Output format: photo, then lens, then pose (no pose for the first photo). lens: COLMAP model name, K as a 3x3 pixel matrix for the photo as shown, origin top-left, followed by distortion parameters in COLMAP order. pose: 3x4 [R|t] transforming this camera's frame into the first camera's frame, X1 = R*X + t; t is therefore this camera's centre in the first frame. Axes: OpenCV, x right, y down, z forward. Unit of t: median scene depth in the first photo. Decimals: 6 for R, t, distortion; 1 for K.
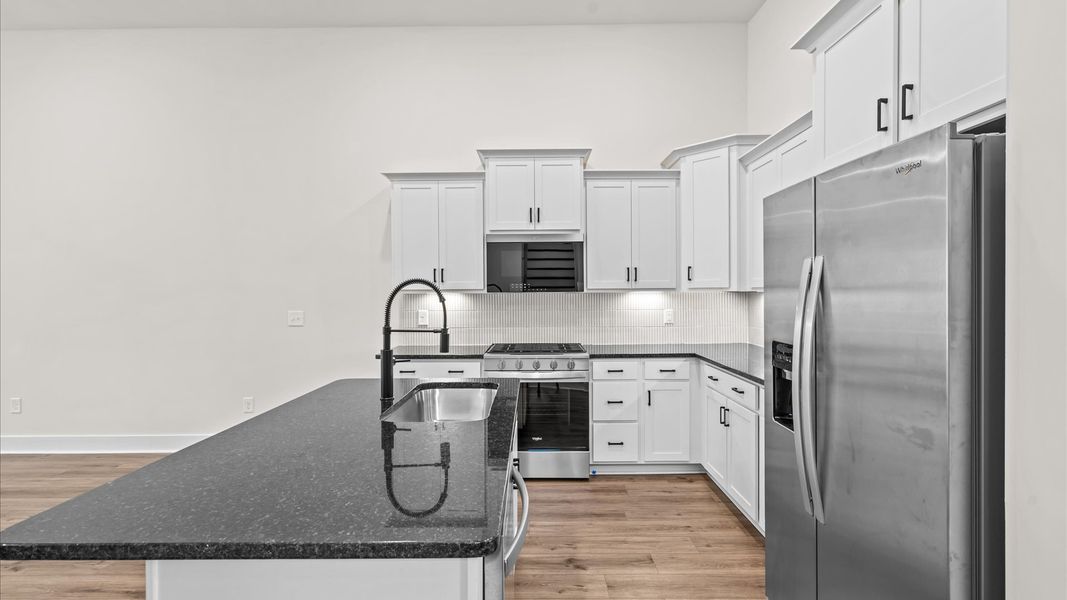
lens RADIAL K [[496.2, 0, 535.5], [0, 496.2, 298.1], [0, 0, 1]] dist [-0.002929, 0.000555]
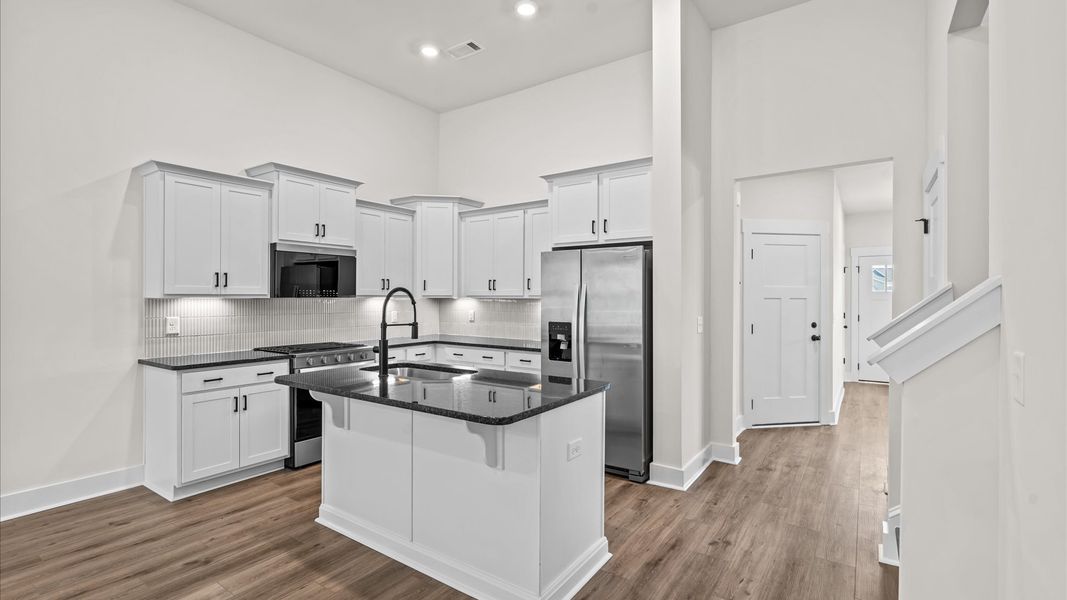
lens RADIAL K [[496.2, 0, 523.1], [0, 496.2, 295.6], [0, 0, 1]] dist [-0.002929, 0.000555]
pose [[0.568962, 0.010019, 0.822302, -0.693546], [0.007440, 0.999822, -0.017330, 0.006861], [-0.822330, 0.015978, 0.568787, -0.034098]]
